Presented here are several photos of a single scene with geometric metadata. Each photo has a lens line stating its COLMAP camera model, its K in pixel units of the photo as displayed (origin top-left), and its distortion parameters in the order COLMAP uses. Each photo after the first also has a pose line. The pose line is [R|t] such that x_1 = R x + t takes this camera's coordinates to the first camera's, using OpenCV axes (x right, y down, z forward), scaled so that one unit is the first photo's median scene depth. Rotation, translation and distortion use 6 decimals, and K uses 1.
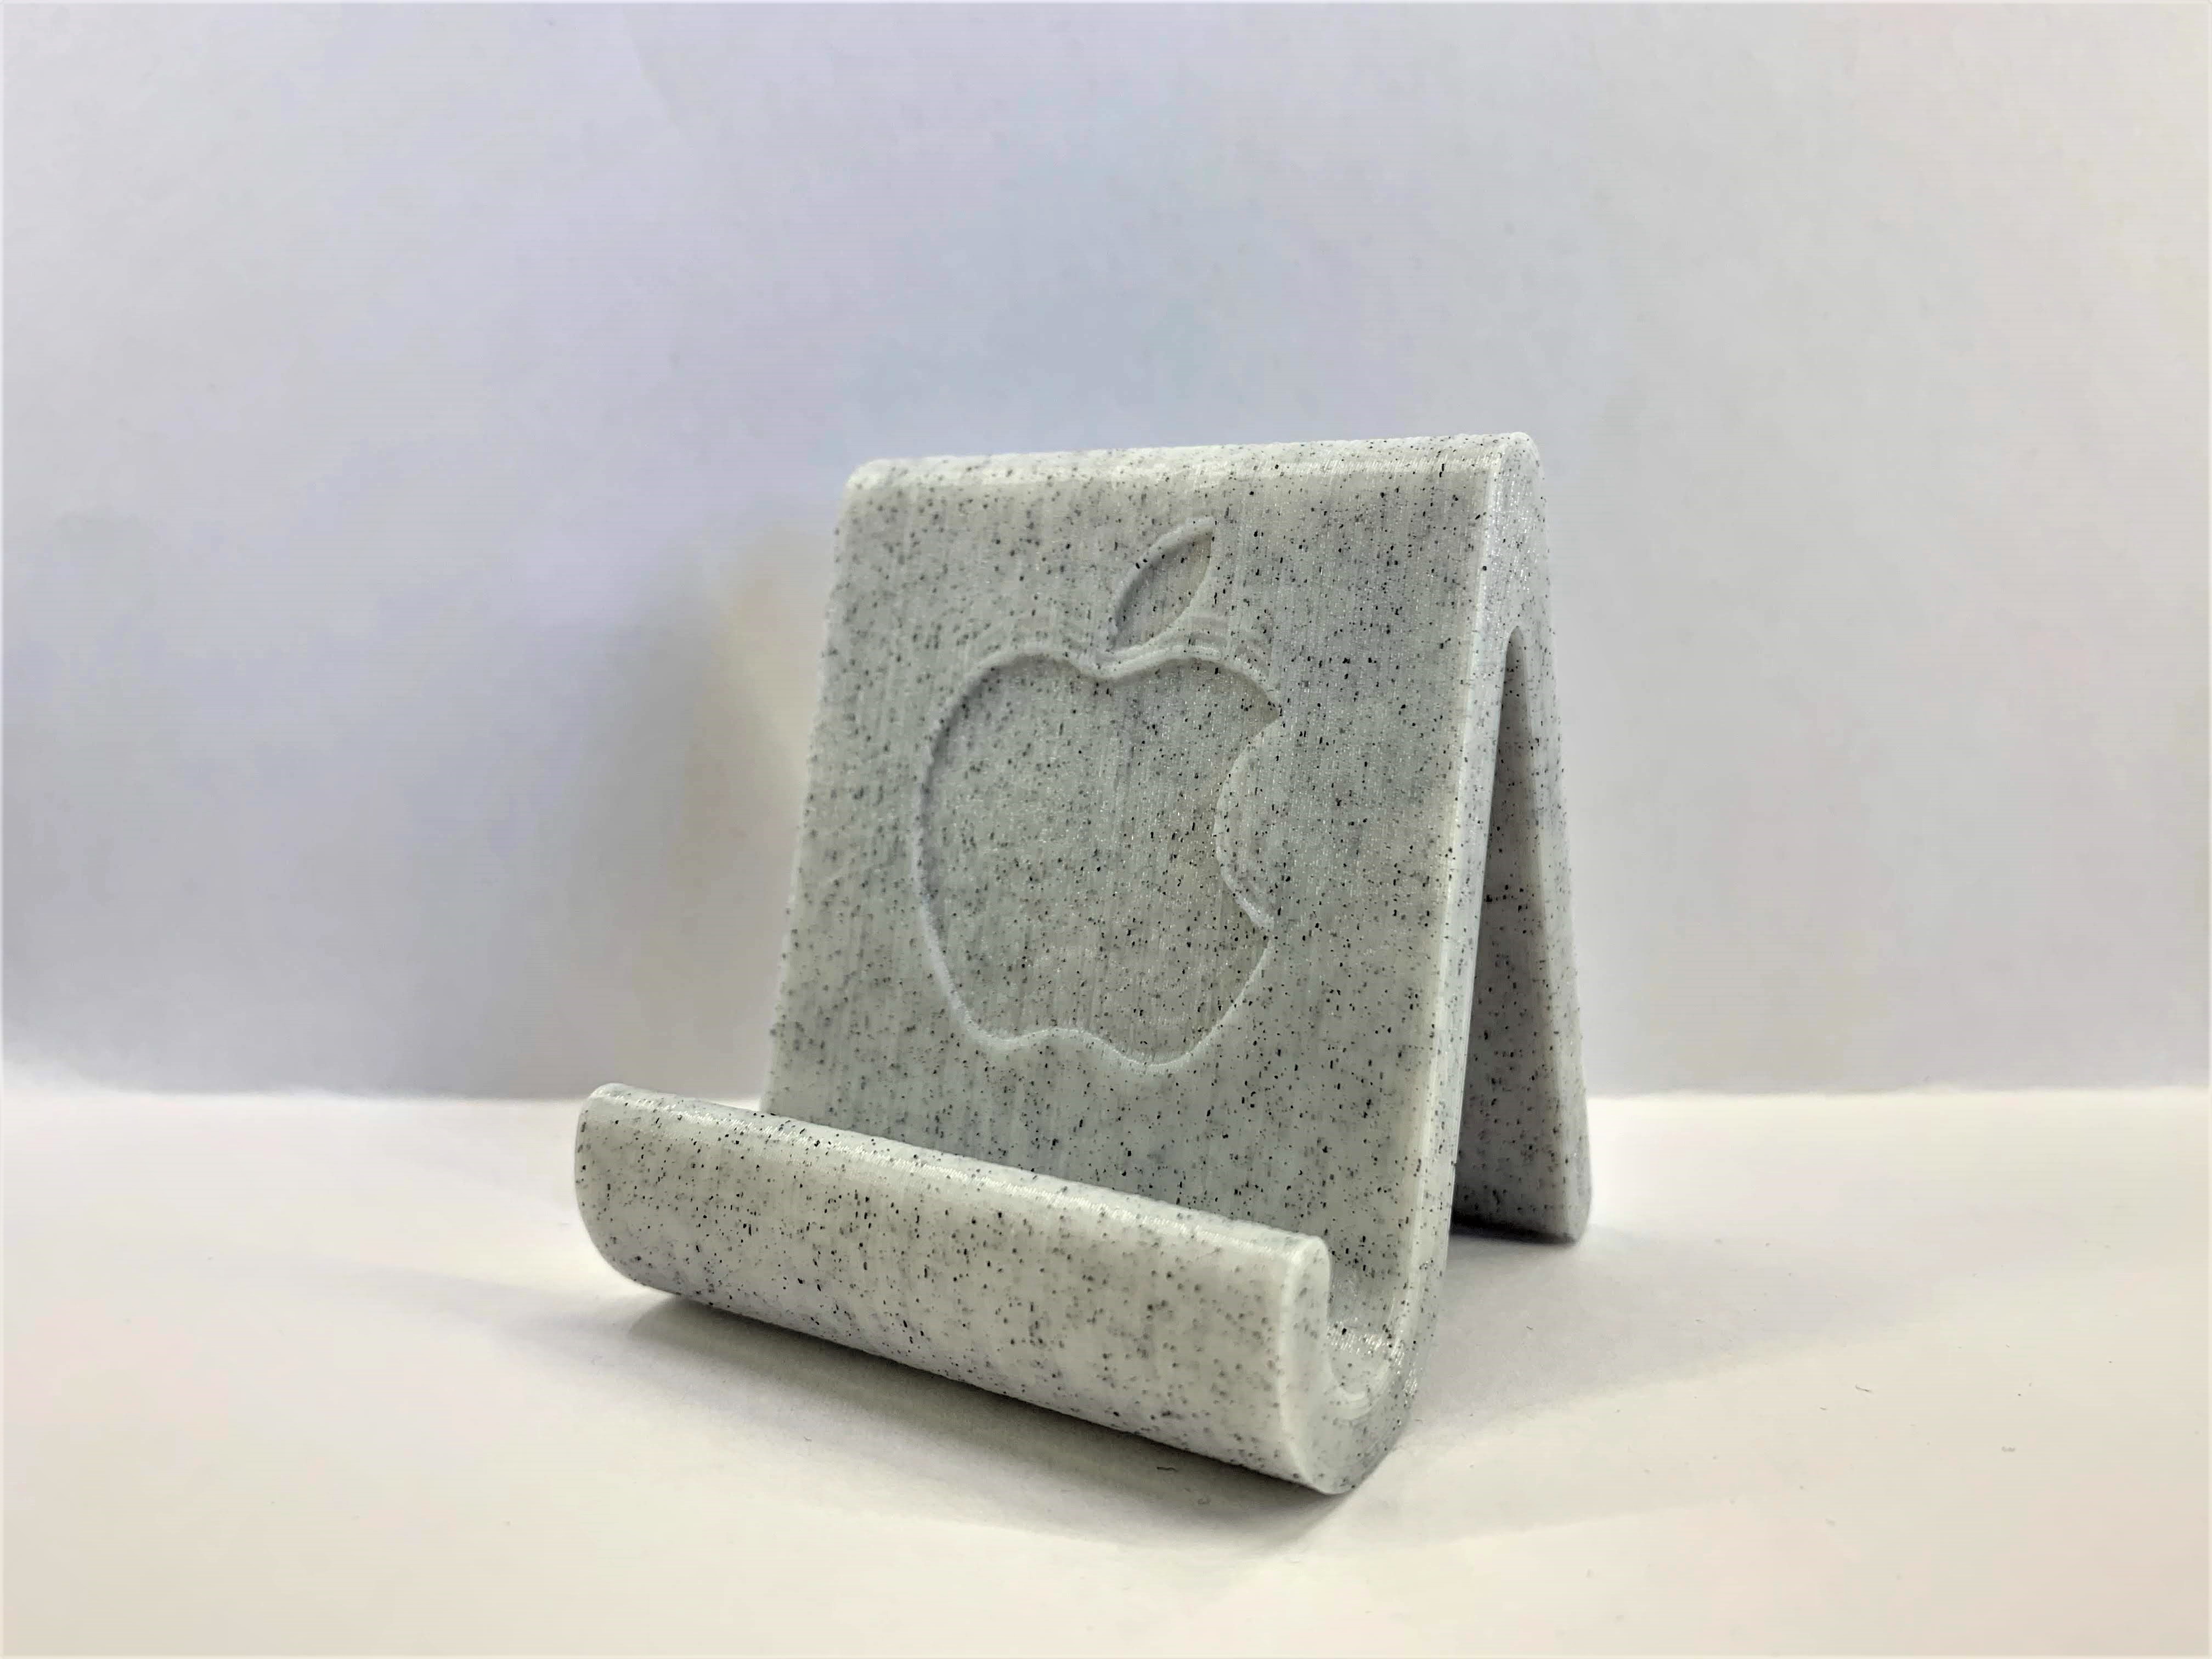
lens RADIAL K [[1672.2, 0, 1106.1], [0, 1672.2, 833.4], [0, 0, 1]] dist [0.089075, 0.000210]
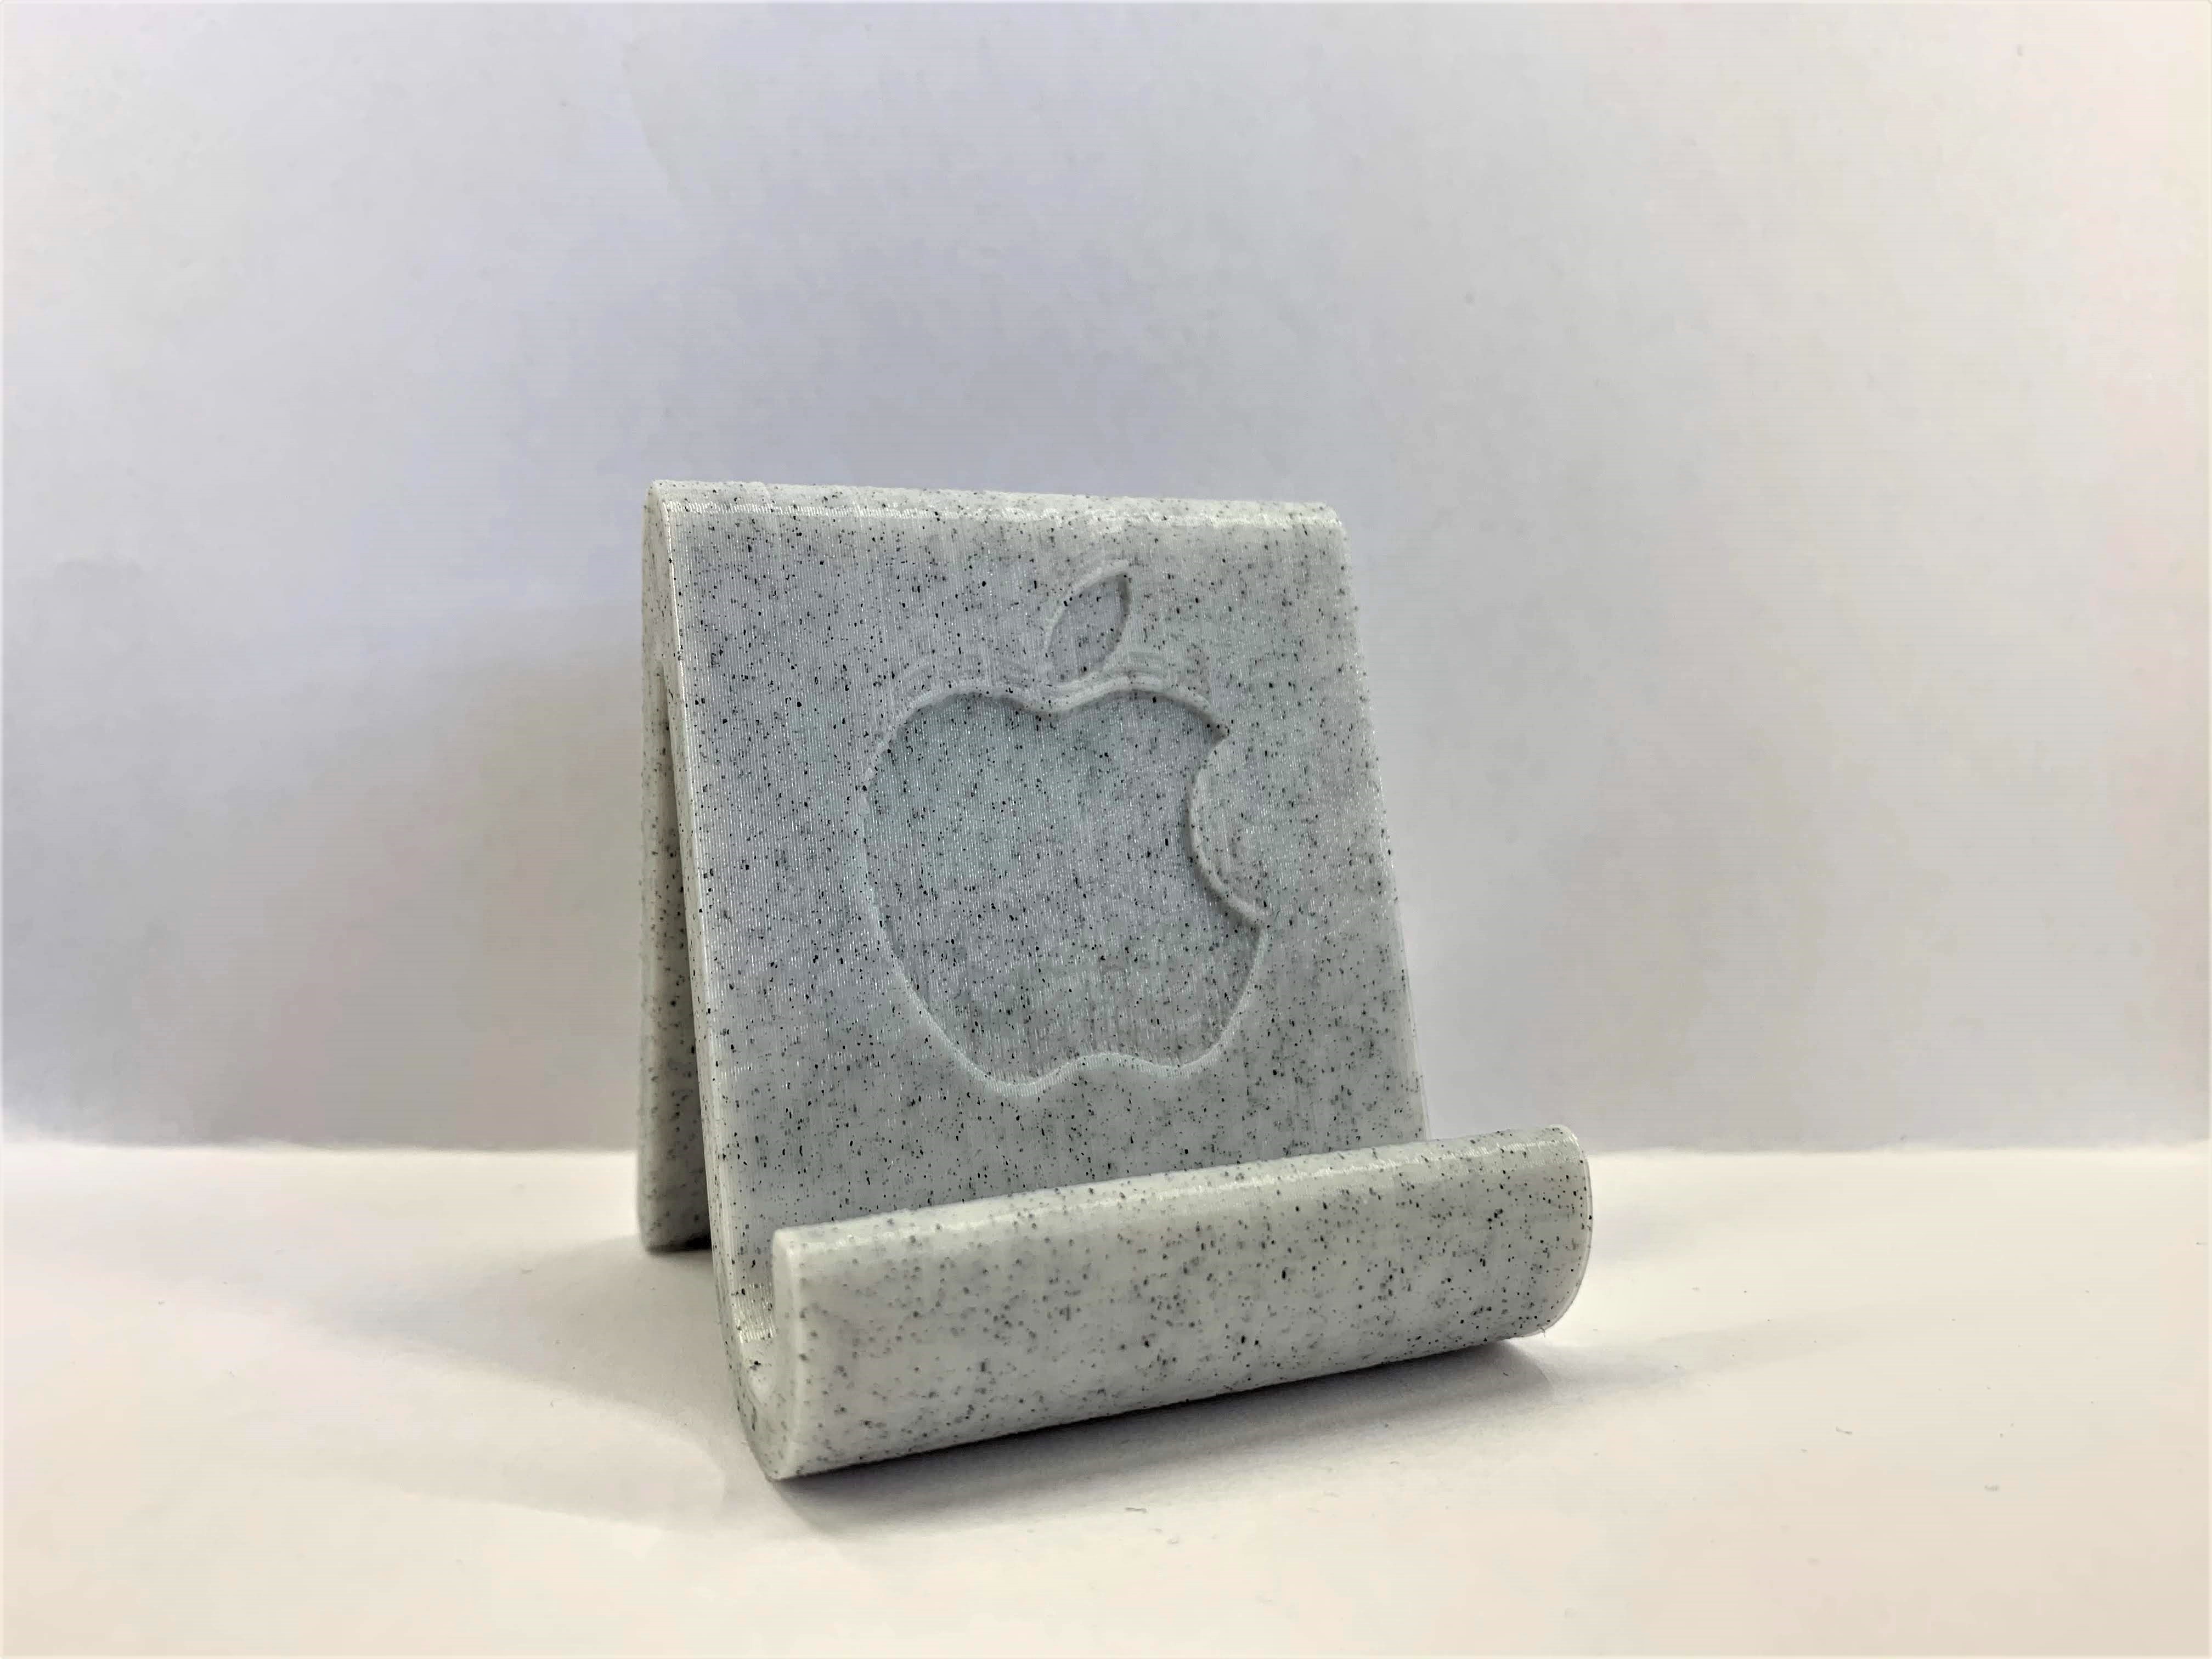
lens RADIAL K [[1672.2, 0, 1105.5], [0, 1672.2, 824.7], [0, 0, 1]] dist [0.089075, 0.000210]
pose [[0.592727, -0.088239, 0.800555, -0.834632], [0.129802, 0.991452, 0.013176, -0.034686], [-0.794875, 0.096103, 0.599114, 0.377896]]
